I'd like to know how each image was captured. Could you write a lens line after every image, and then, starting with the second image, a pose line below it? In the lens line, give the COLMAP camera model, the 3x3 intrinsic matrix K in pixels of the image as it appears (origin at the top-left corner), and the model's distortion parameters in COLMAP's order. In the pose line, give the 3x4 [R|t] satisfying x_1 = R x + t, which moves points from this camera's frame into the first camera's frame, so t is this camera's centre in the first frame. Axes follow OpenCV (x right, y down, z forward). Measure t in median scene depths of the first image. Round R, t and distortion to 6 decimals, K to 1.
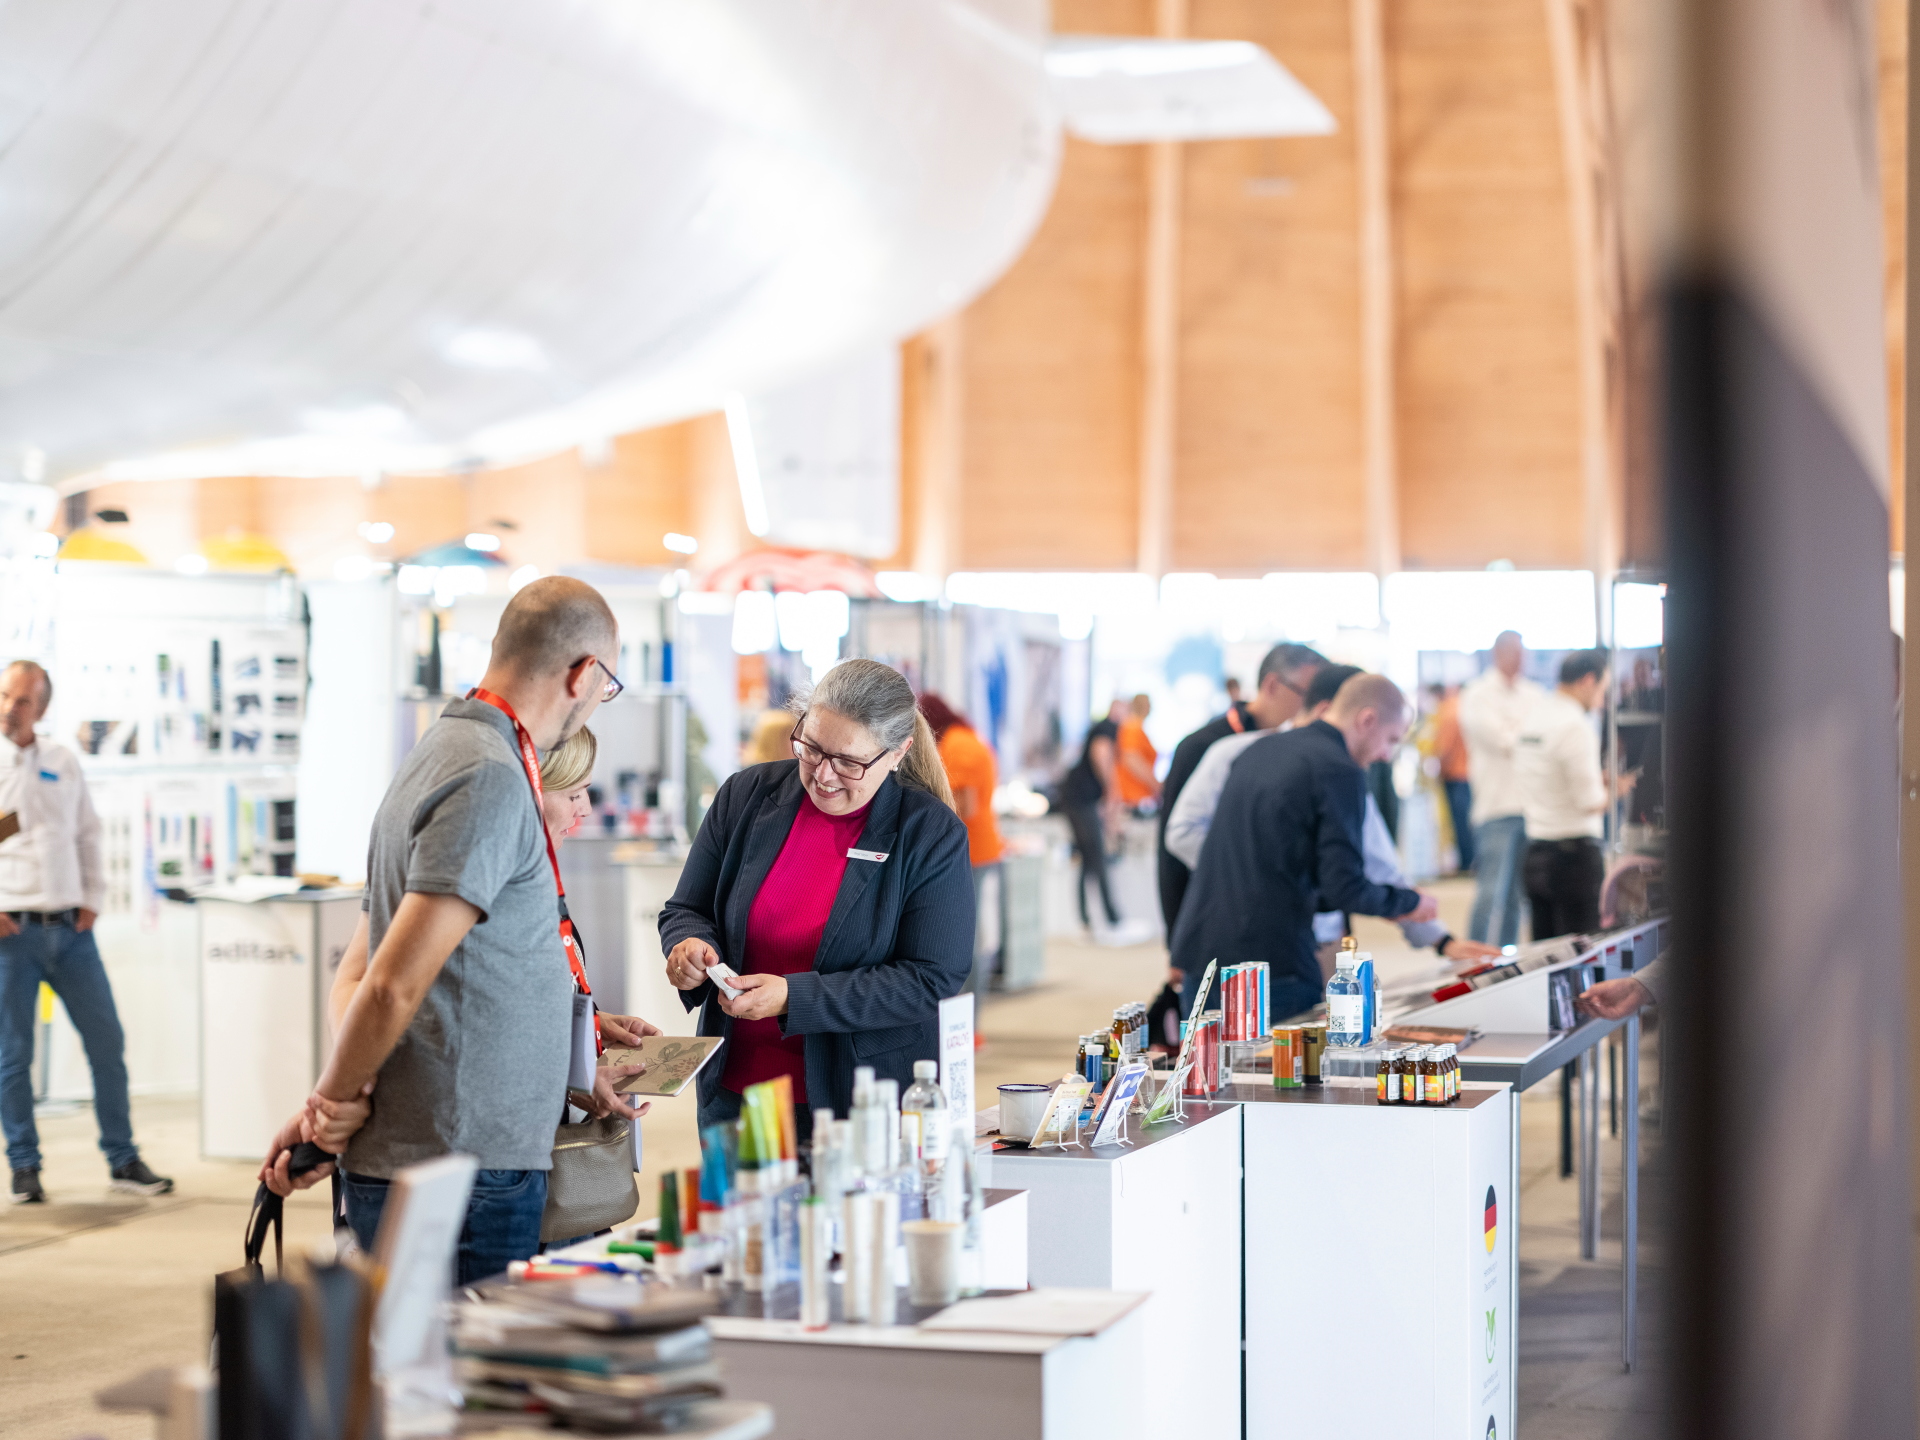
lens RADIAL K [[3478.5, 0, 960.0], [0, 3478.5, 720.0], [0, 0, 1]] dist [0.044760, 0.078273]
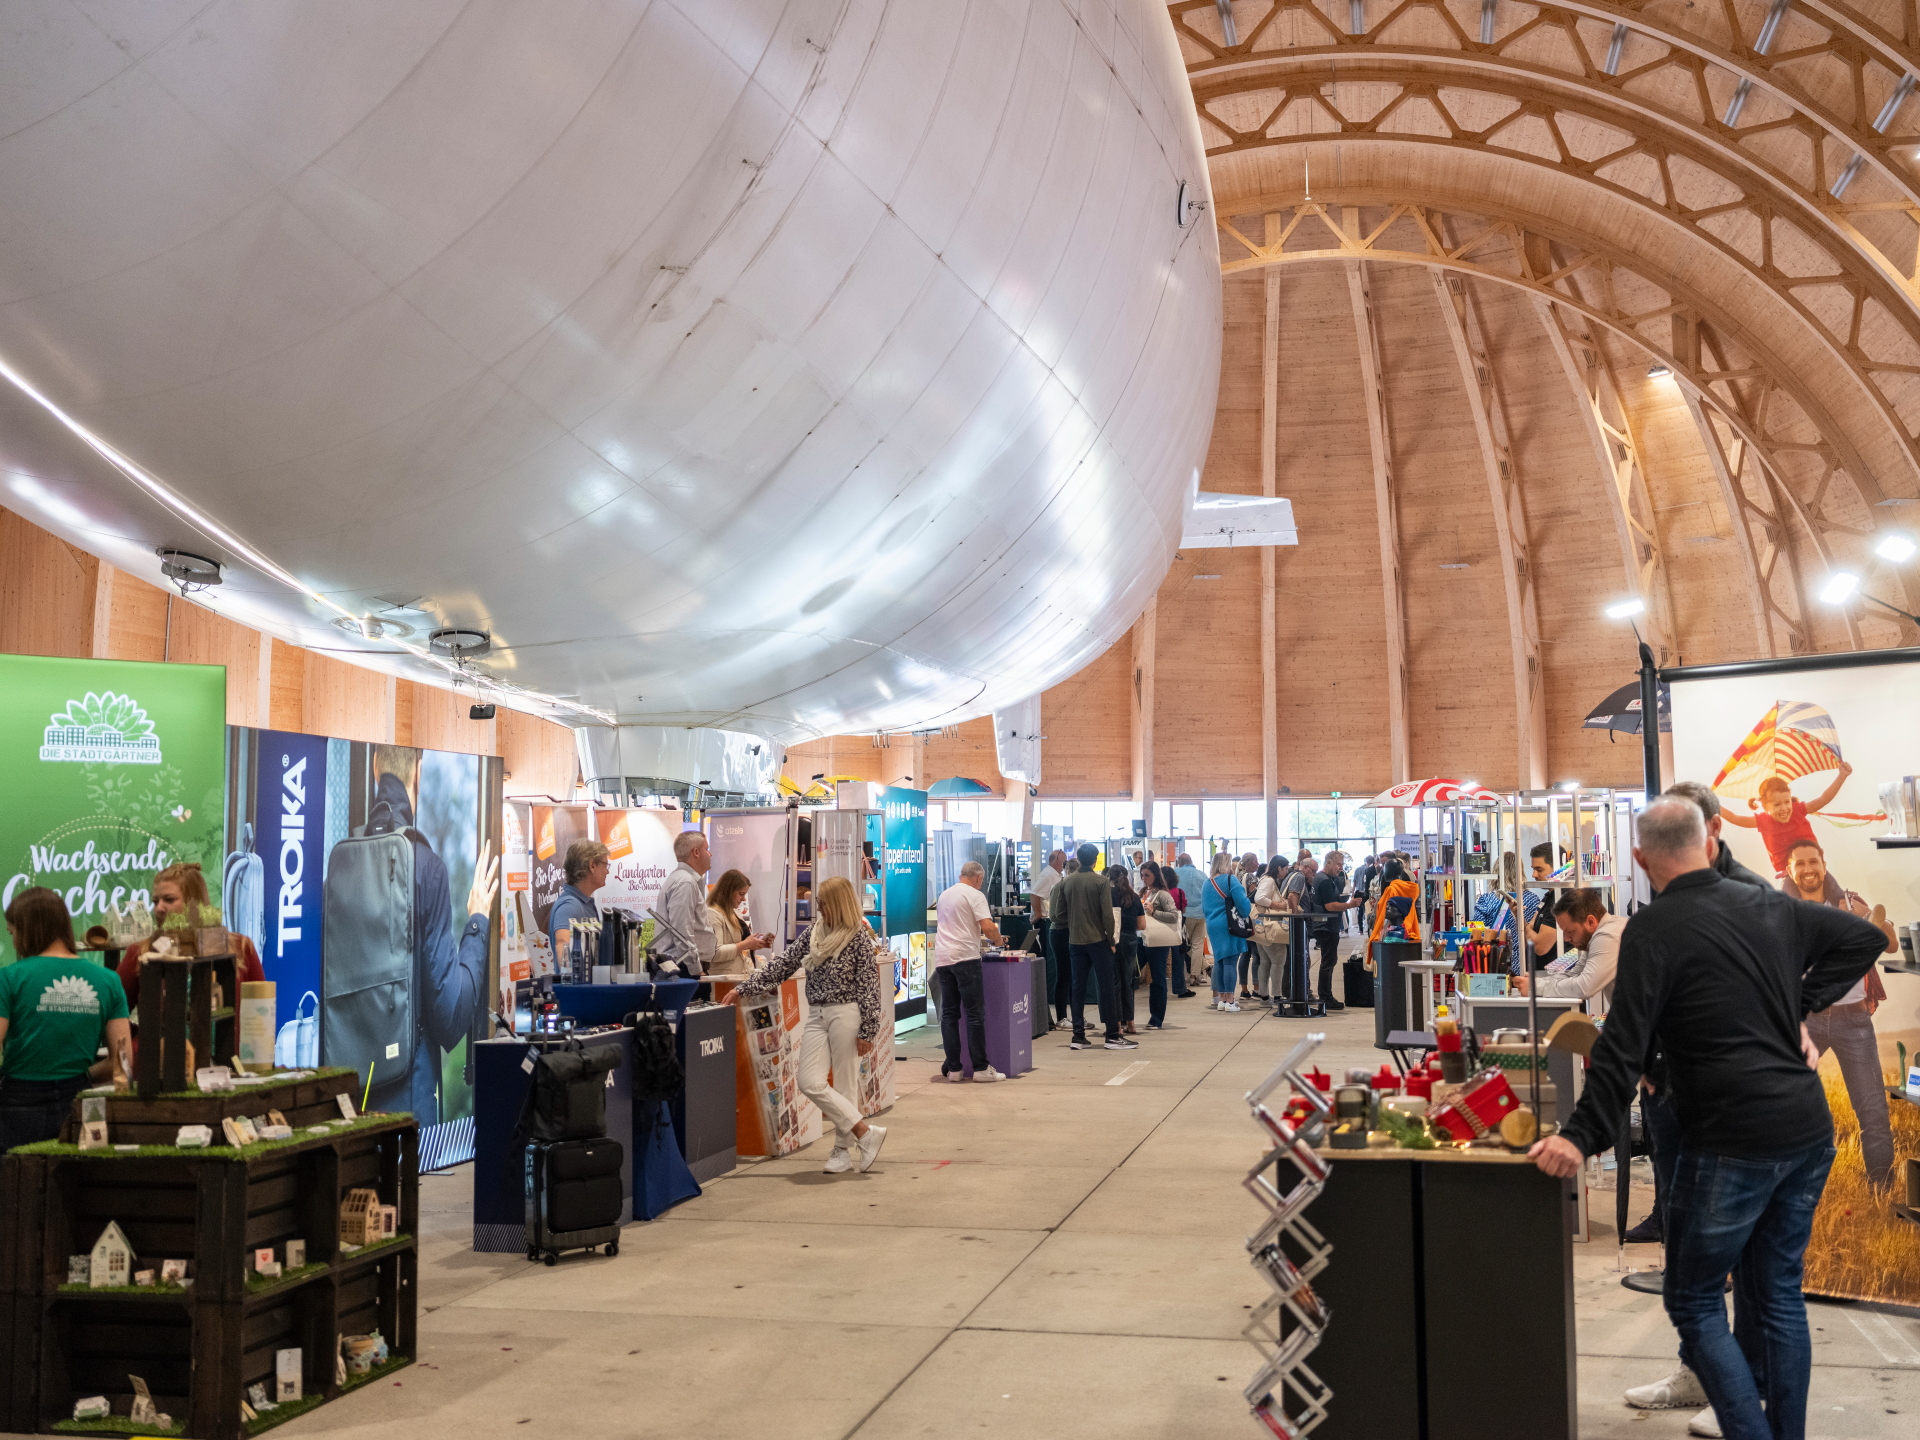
lens RADIAL K [[1973.6, 0, 960.0], [0, 1973.6, 720.0], [0, 0, 1]] dist [-0.020356, -0.004765]
pose [[0.995603, -0.001285, 0.093668, -0.710458], [0.009002, 0.996591, -0.082008, -0.001102], [-0.093243, 0.082491, 0.992220, 0.145220]]
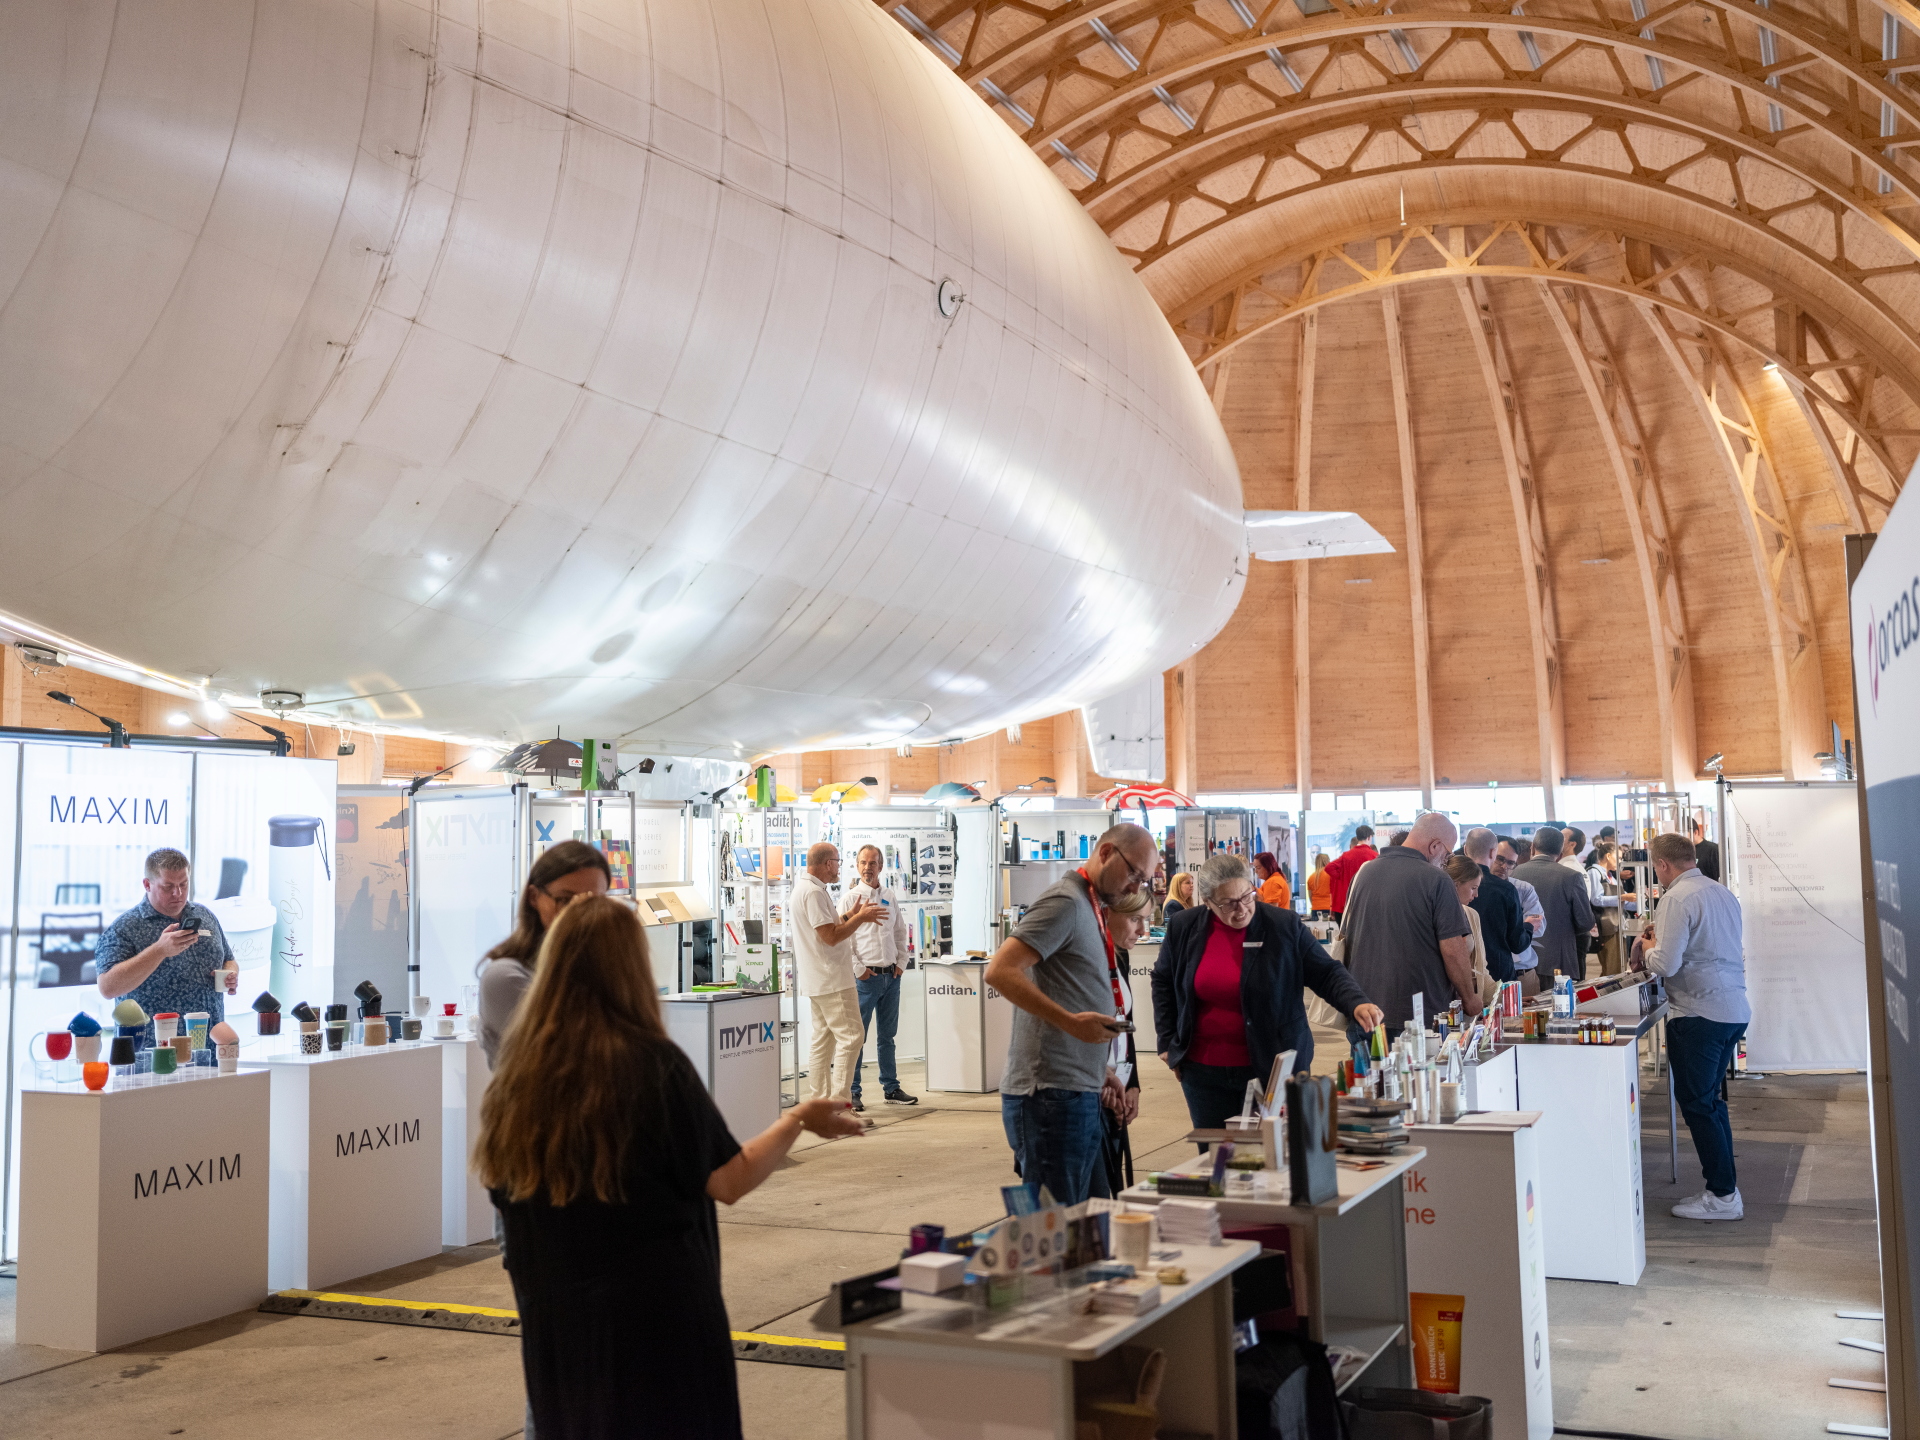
lens RADIAL K [[1883.8, 0, 960.0], [0, 1883.8, 720.0], [0, 0, 1]] dist [-0.014413, -0.005025]
pose [[0.993071, -0.027057, -0.114356, -0.055773], [0.017760, 0.996511, -0.081546, -0.001932], [0.116163, 0.078950, 0.990087, -0.104722]]
